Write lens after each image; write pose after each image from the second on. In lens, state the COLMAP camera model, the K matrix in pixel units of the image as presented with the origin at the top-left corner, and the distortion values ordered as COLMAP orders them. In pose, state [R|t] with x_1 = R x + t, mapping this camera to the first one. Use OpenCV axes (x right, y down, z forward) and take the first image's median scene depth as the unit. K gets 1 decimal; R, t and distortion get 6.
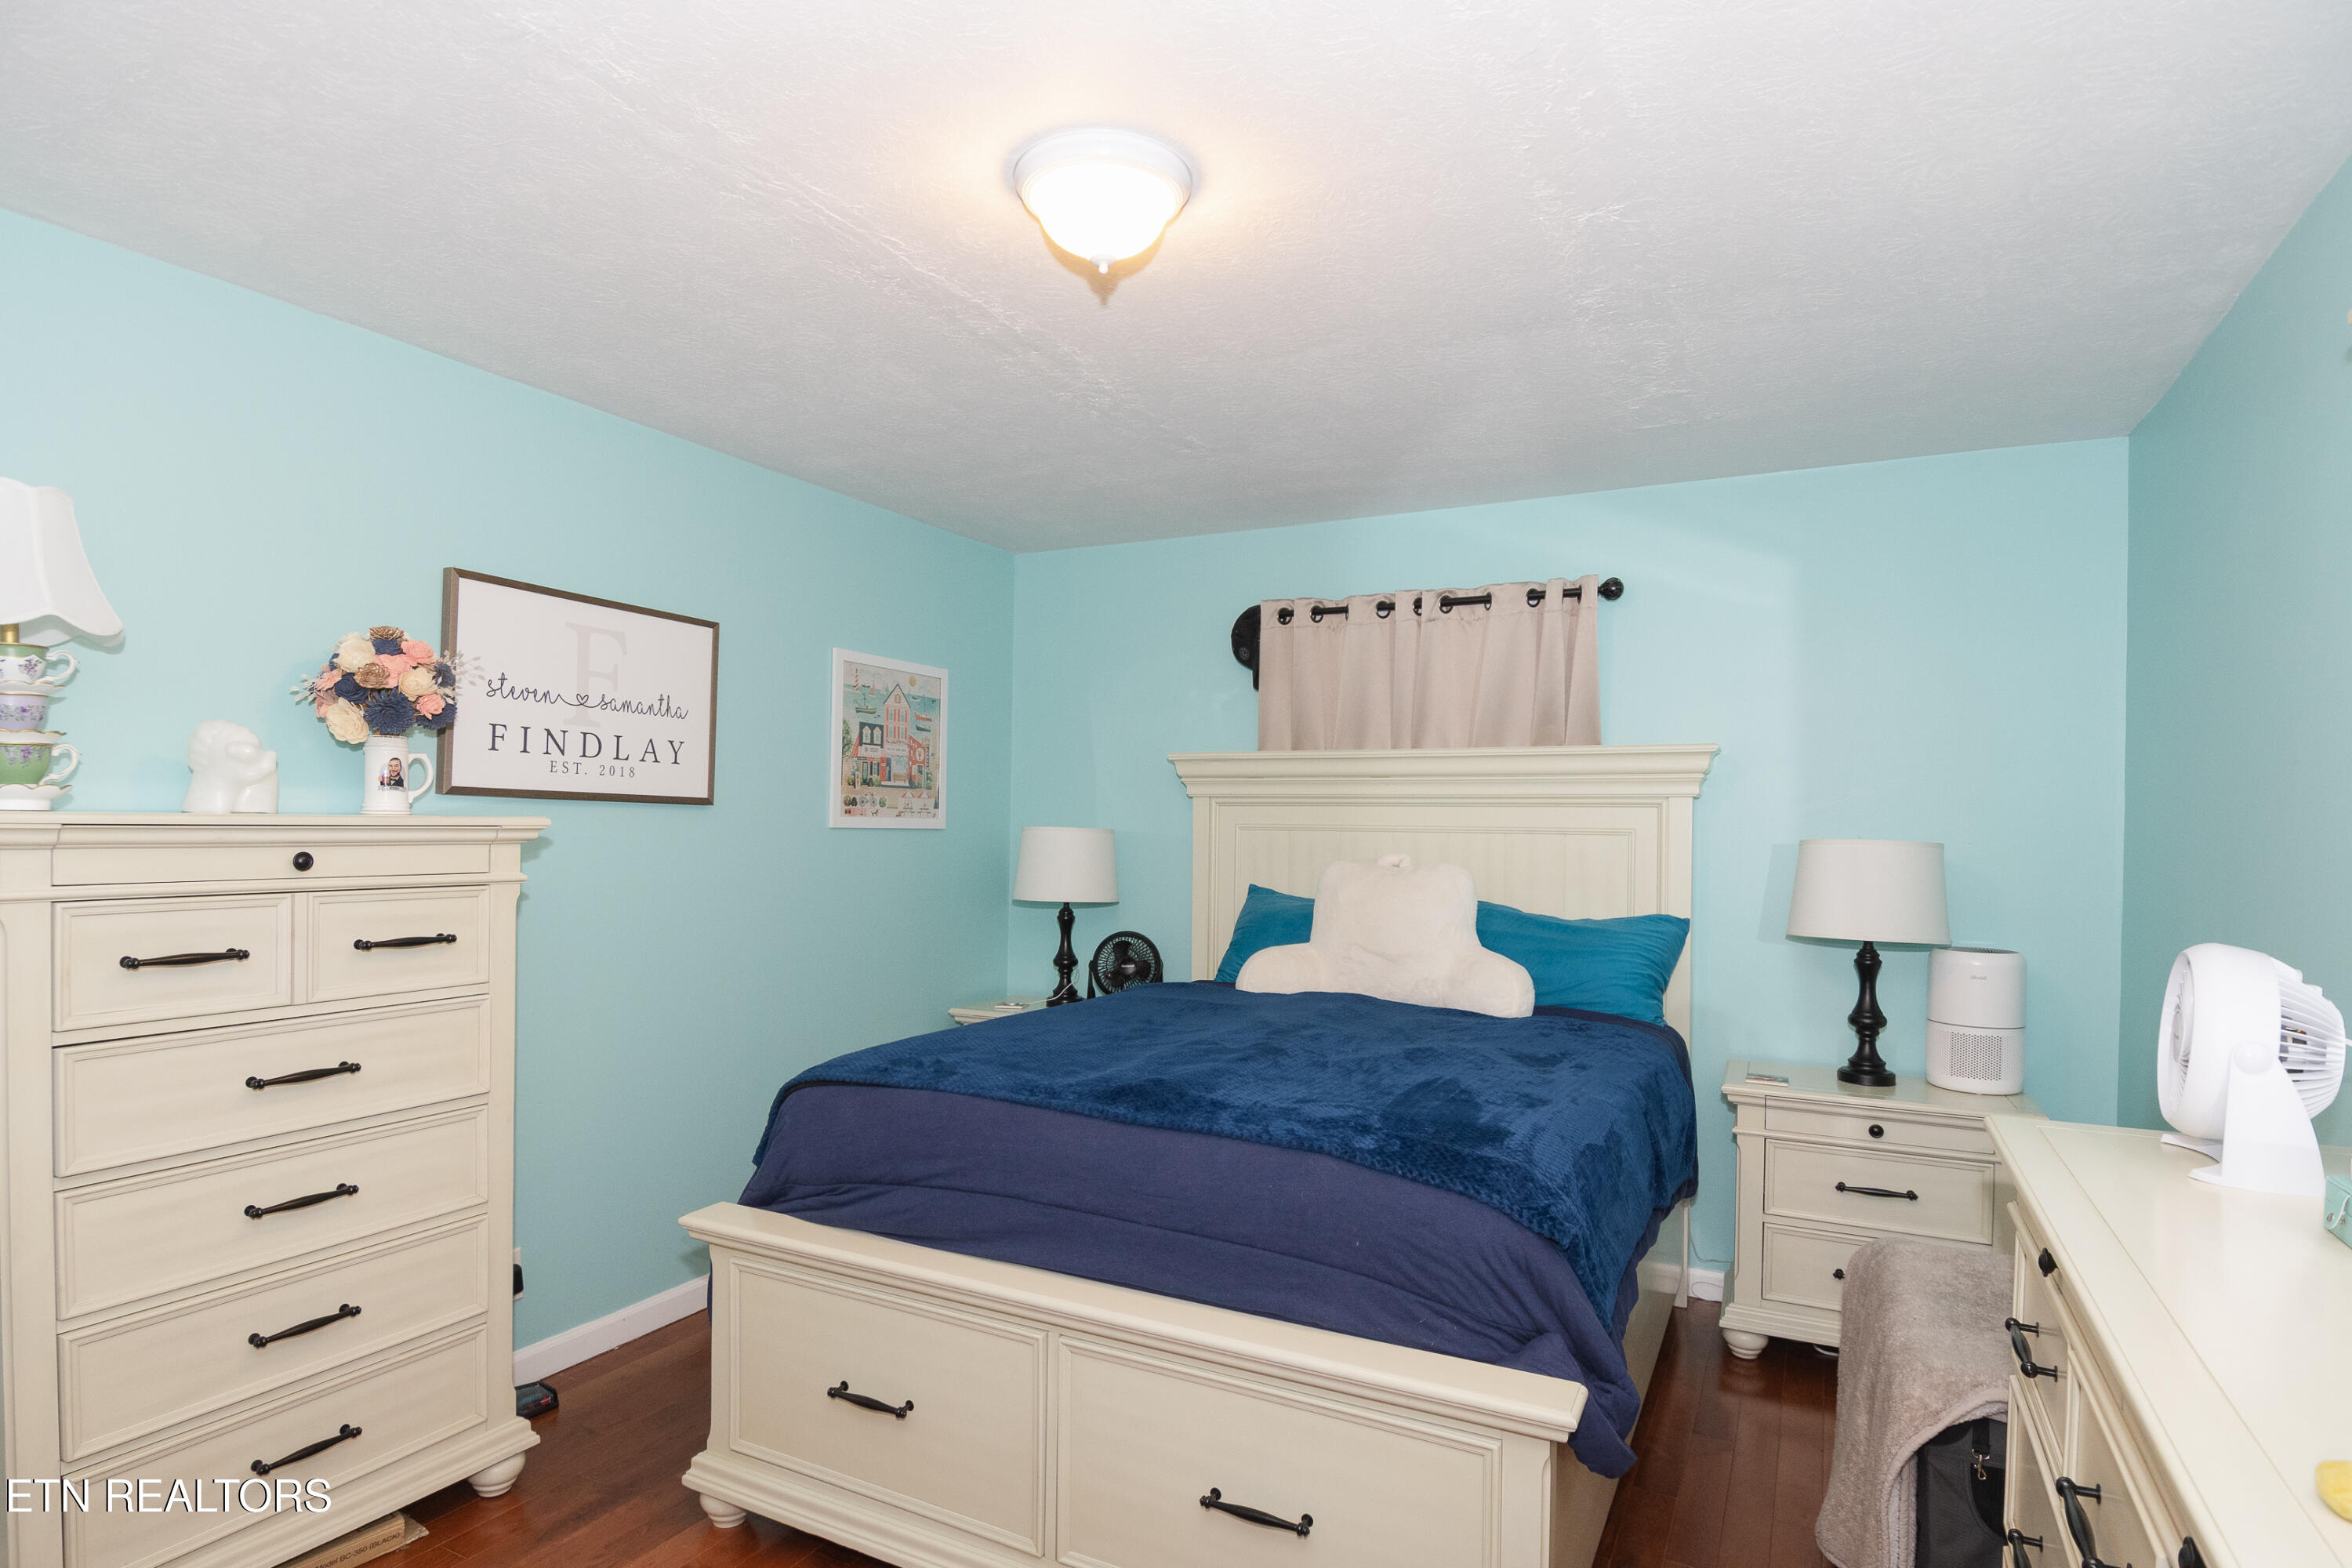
lens RADIAL K [[1240.9, 0, 1177.0], [0, 1240.9, 818.0], [0, 0, 1]] dist [0.028619, -0.000403]
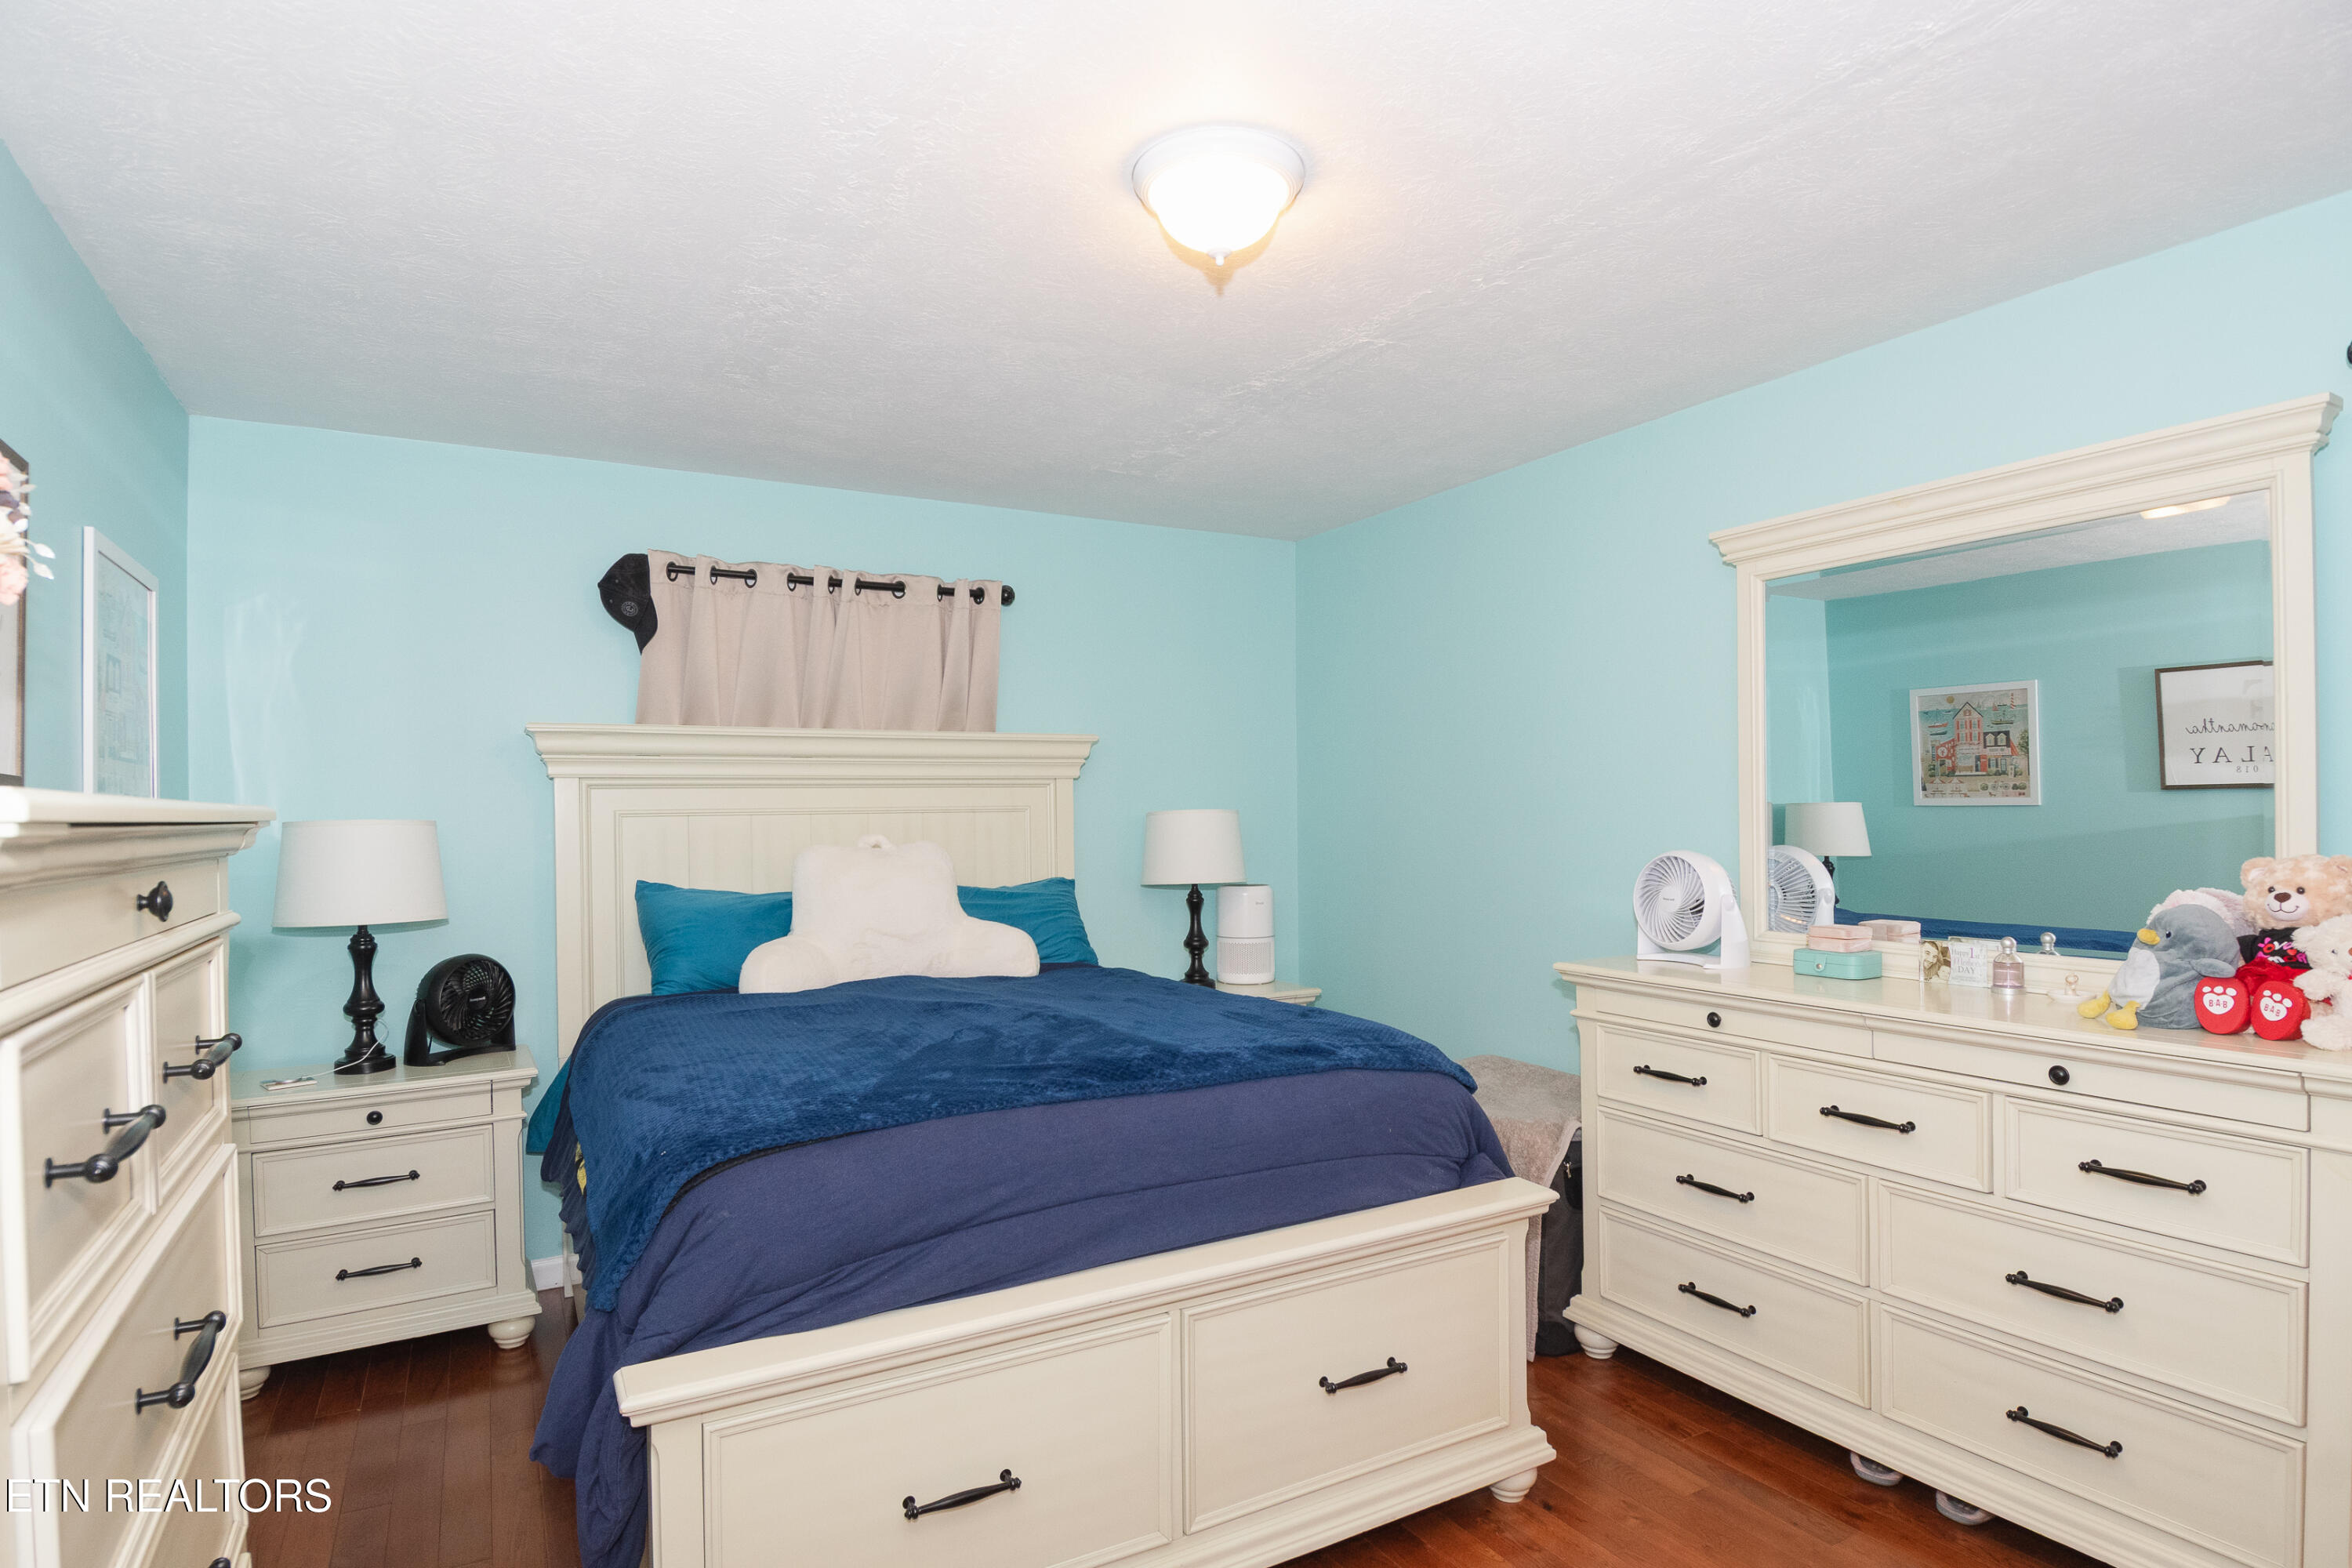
lens RADIAL K [[1266.7, 0, 1176.0], [0, 1266.7, 784.0], [0, 0, 1]] dist [0.032500, 0.000017]
pose [[0.534950, -0.003910, 0.844875, -0.539852], [0.012970, 0.999909, -0.003584, -0.005216], [-0.844784, 0.012875, 0.534952, 0.246192]]
